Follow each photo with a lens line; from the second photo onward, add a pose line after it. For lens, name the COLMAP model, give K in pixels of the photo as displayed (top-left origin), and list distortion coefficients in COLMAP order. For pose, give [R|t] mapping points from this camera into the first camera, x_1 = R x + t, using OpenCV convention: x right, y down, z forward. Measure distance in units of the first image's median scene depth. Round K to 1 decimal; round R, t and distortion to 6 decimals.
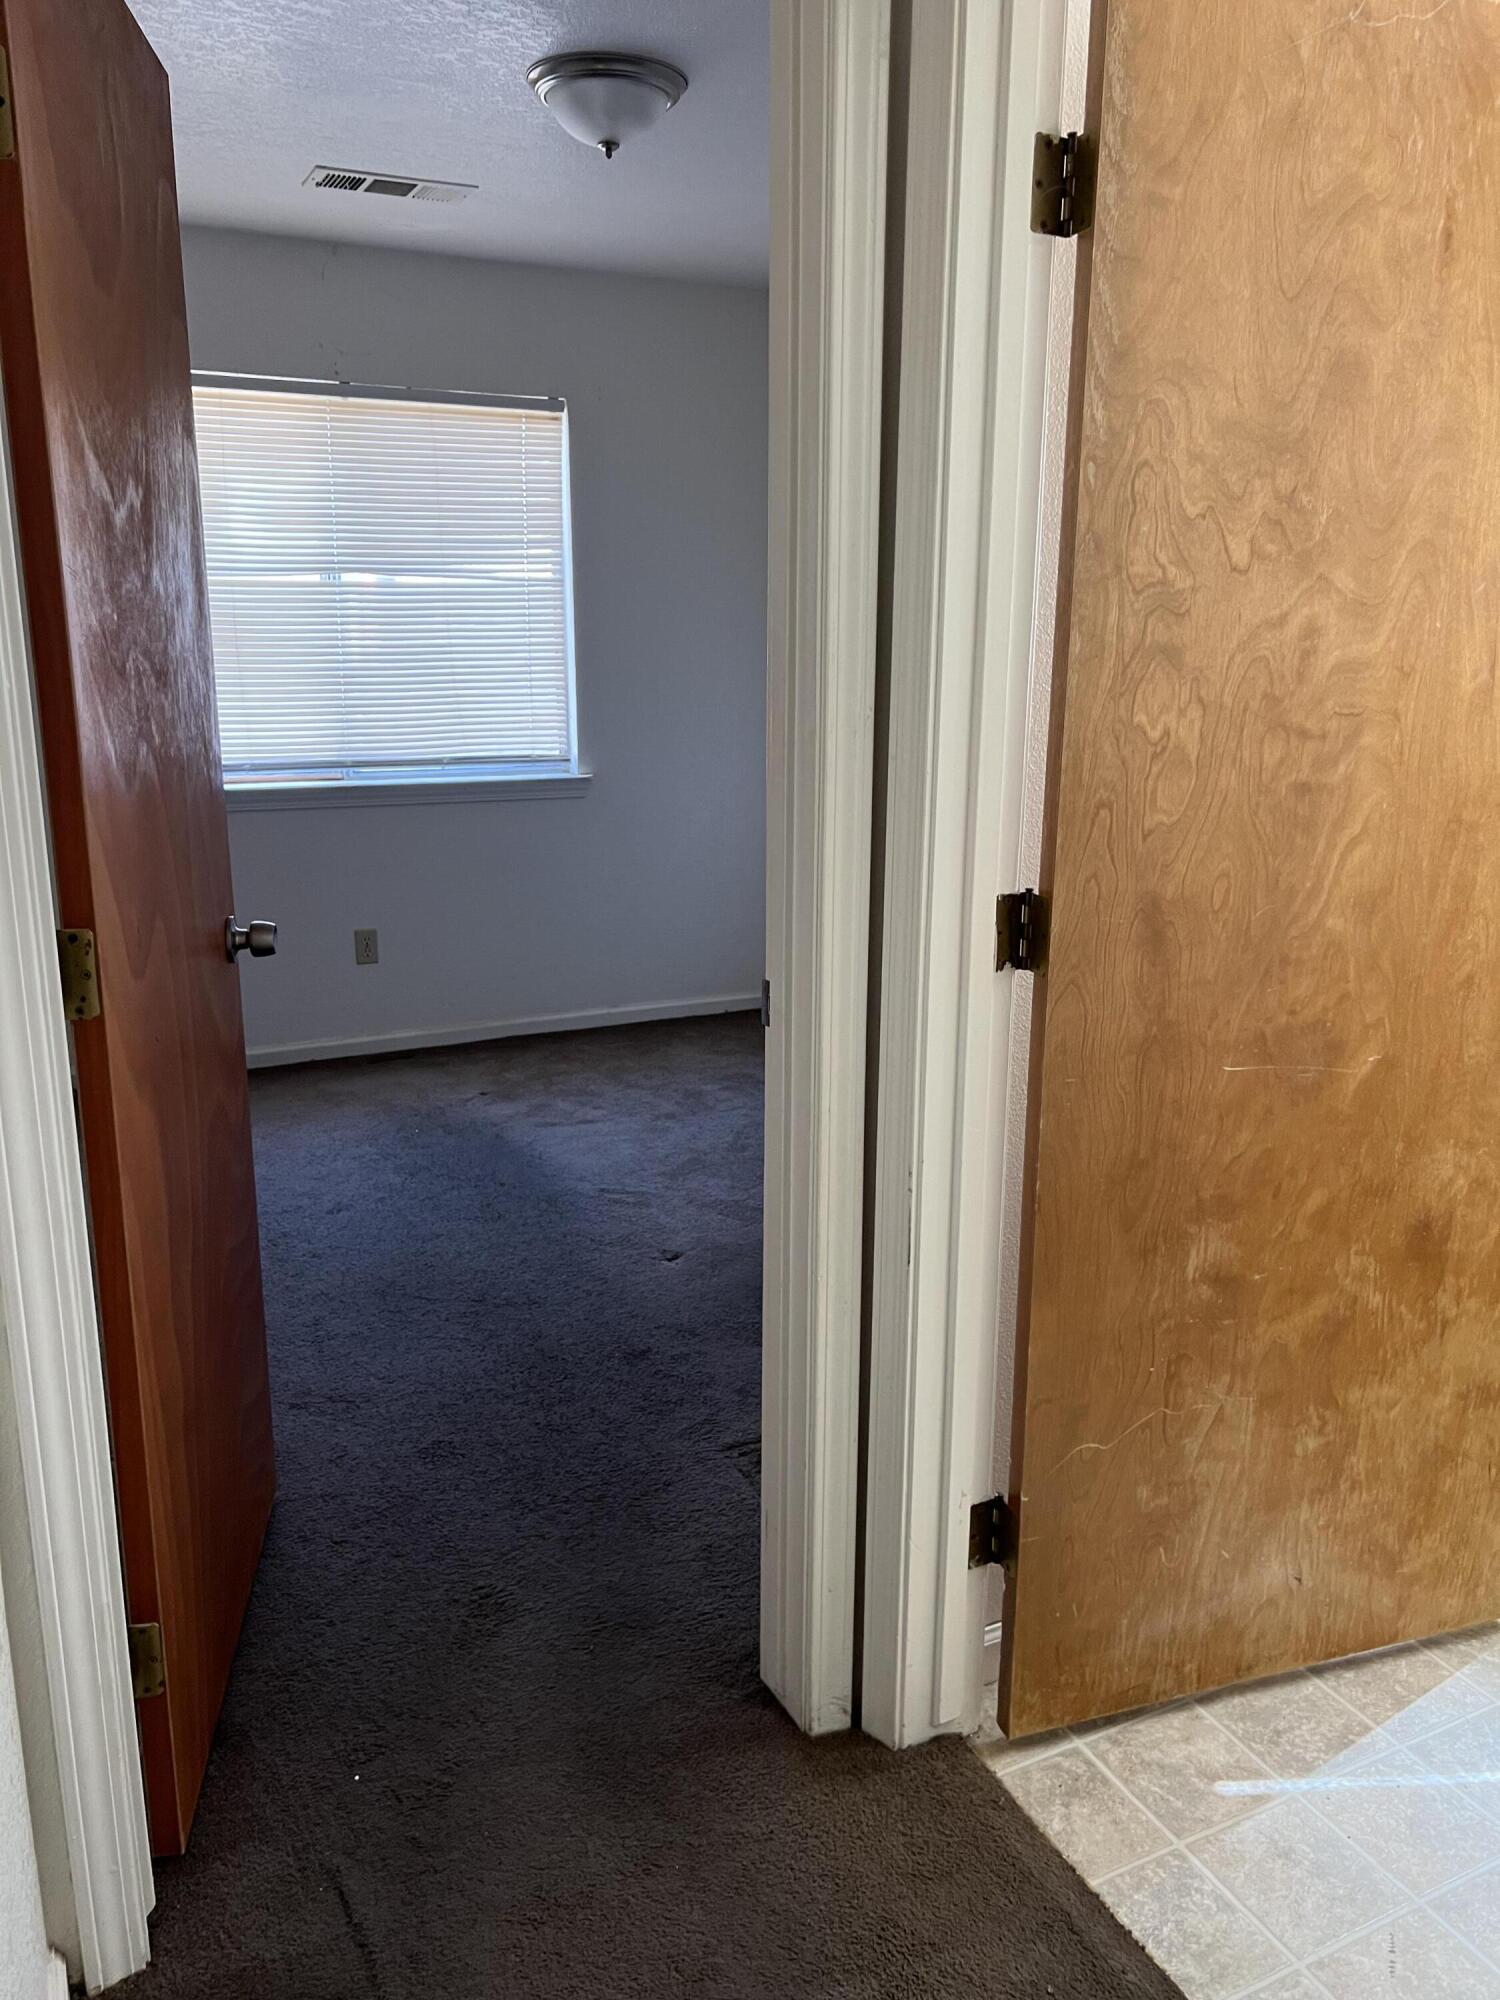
lens RADIAL K [[1494.8, 0, 786.2], [0, 1494.8, 1014.9], [0, 0, 1]] dist [0.067884, -0.078831]
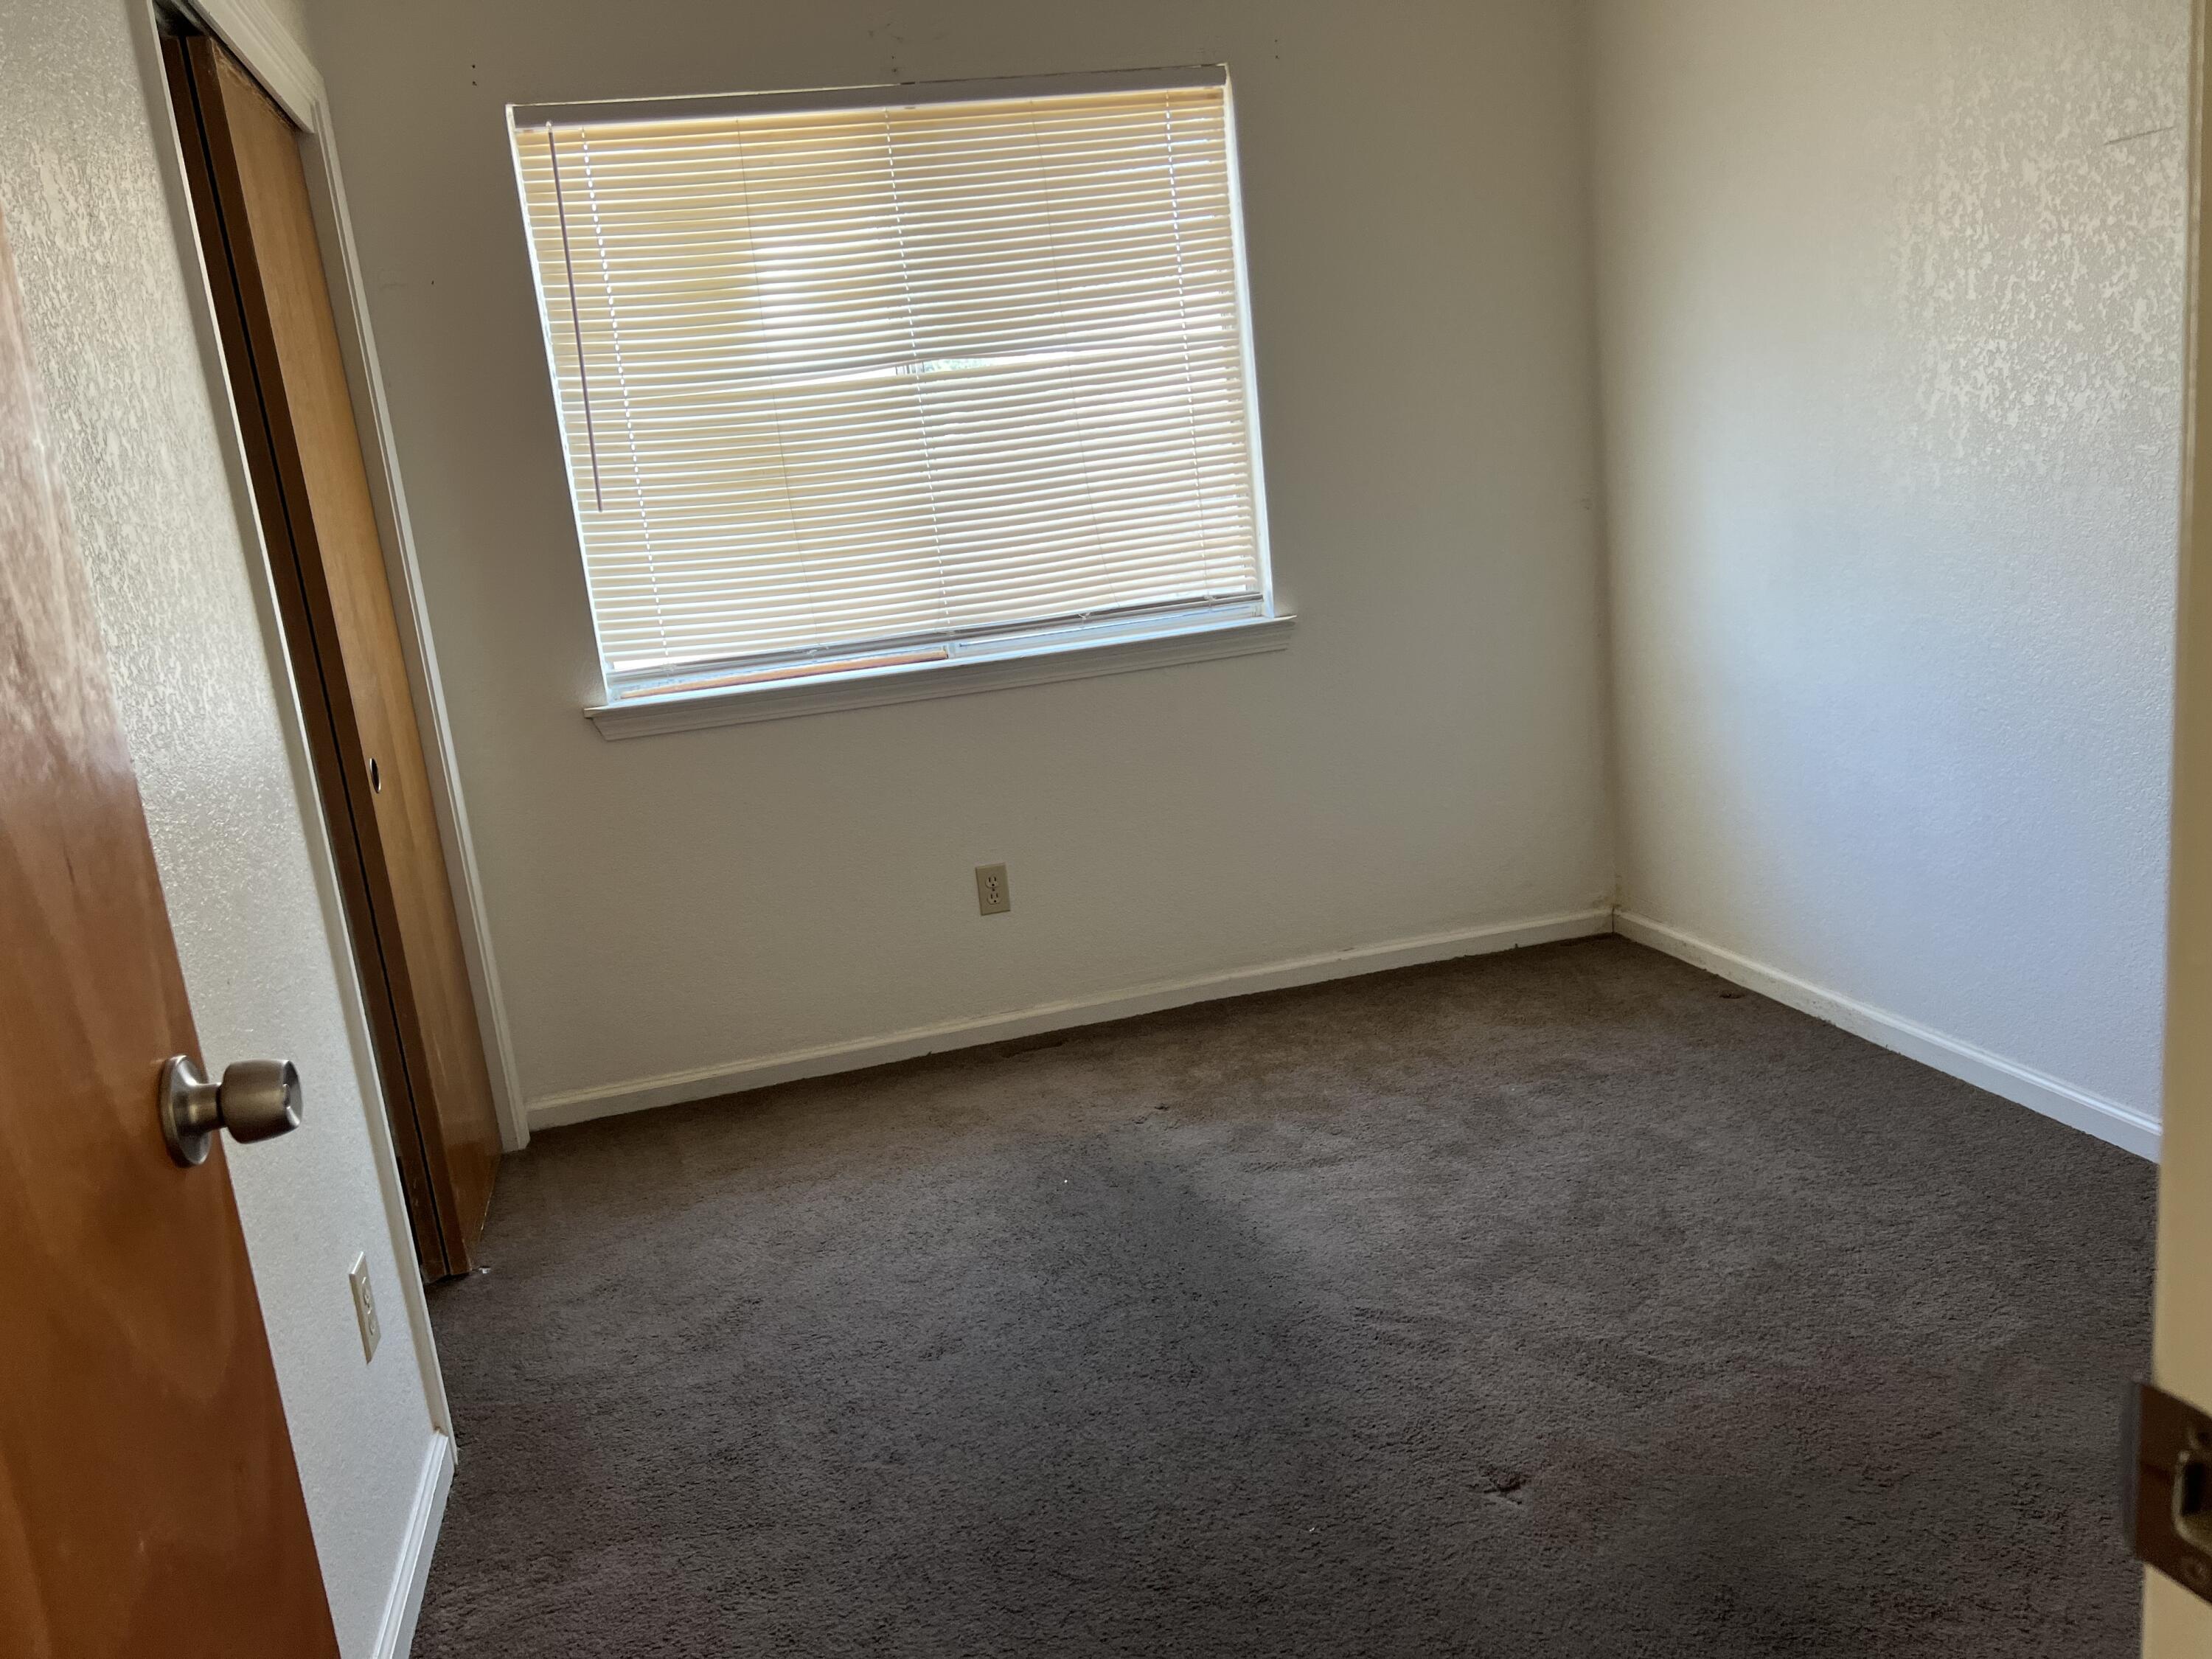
lens RADIAL K [[1653.2, 0, 1111.1], [0, 1653.2, 842.0], [0, 0, 1]] dist [0.067884, -0.078831]
pose [[0.968996, -0.063988, -0.238645, -0.043352], [0.058463, 0.997834, -0.030168, -0.045571], [0.240058, 0.015281, 0.970638, 0.290169]]
